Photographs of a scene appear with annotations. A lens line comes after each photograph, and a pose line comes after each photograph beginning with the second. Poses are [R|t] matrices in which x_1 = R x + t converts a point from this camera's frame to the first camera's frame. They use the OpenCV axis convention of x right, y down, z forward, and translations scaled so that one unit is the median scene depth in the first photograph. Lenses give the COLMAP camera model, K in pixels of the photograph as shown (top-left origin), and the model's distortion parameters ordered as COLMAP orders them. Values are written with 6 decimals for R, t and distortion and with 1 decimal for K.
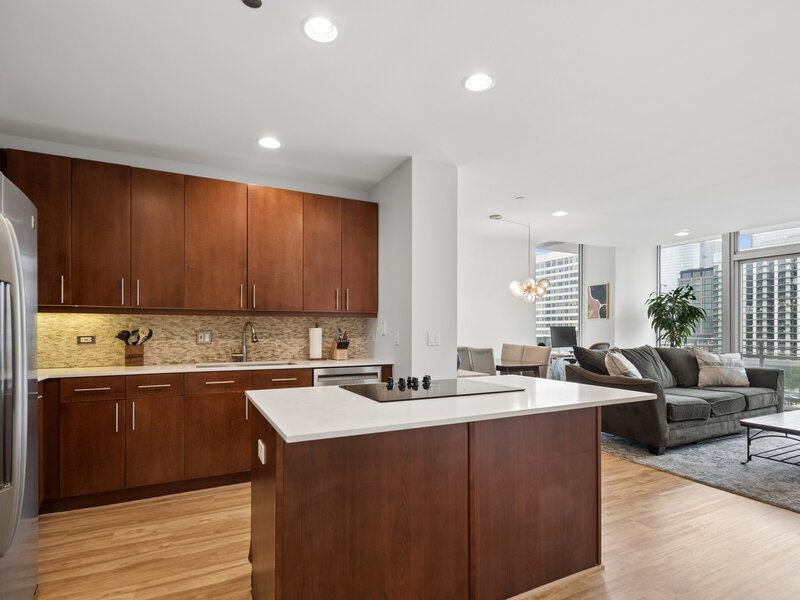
lens RADIAL K [[425.9, 0, 402.0], [0, 425.9, 333.5], [0, 0, 1]] dist [0.001833, -0.000473]
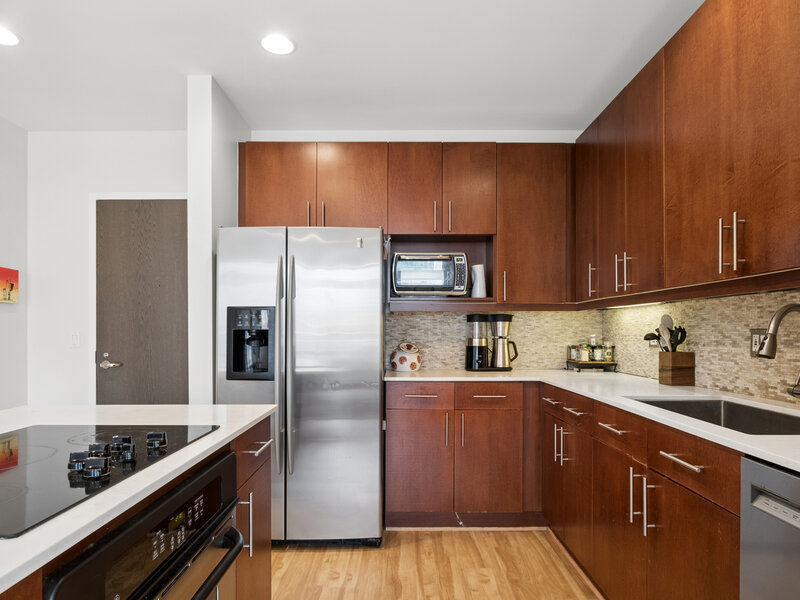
lens RADIAL K [[497.0, 0, 401.0], [0, 497.0, 328.1], [0, 0, 1]] dist [0.003847, 0.002016]
pose [[-0.446970, -0.005502, -0.894532, 0.193558], [-0.008496, 0.999962, -0.001906, -0.002849], [0.894509, 0.006748, -0.446999, 0.872467]]
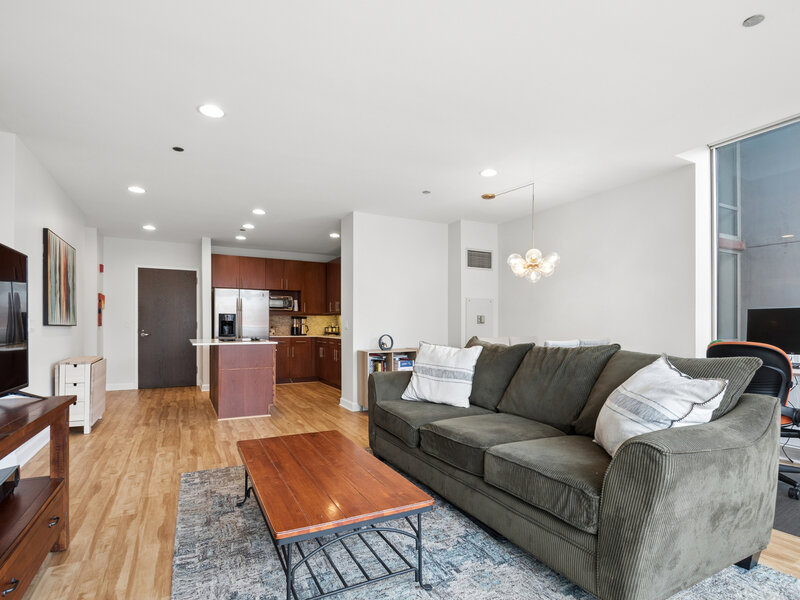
lens RADIAL K [[414.8, 0, 401.6], [0, 414.8, 324.3], [0, 0, 1]] dist [0.000893, -0.000366]
pose [[0.020484, -0.002894, -0.999786, 1.592612], [-0.012714, 0.999914, -0.003155, 0.011597], [0.999709, 0.012776, 0.020446, 1.126069]]
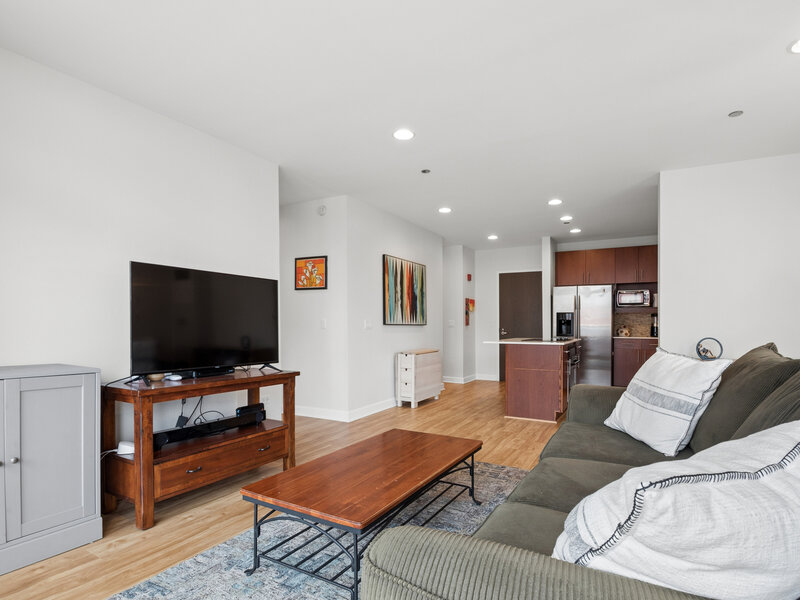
lens RADIAL K [[433.1, 0, 405.9], [0, 433.1, 327.2], [0, 0, 1]] dist [-0.000130, -0.002401]
pose [[-0.822742, 0.003068, -0.568406, 1.330904], [-0.006832, 0.999860, 0.015285, 0.007908], [0.568373, 0.016459, -0.822606, 1.543921]]
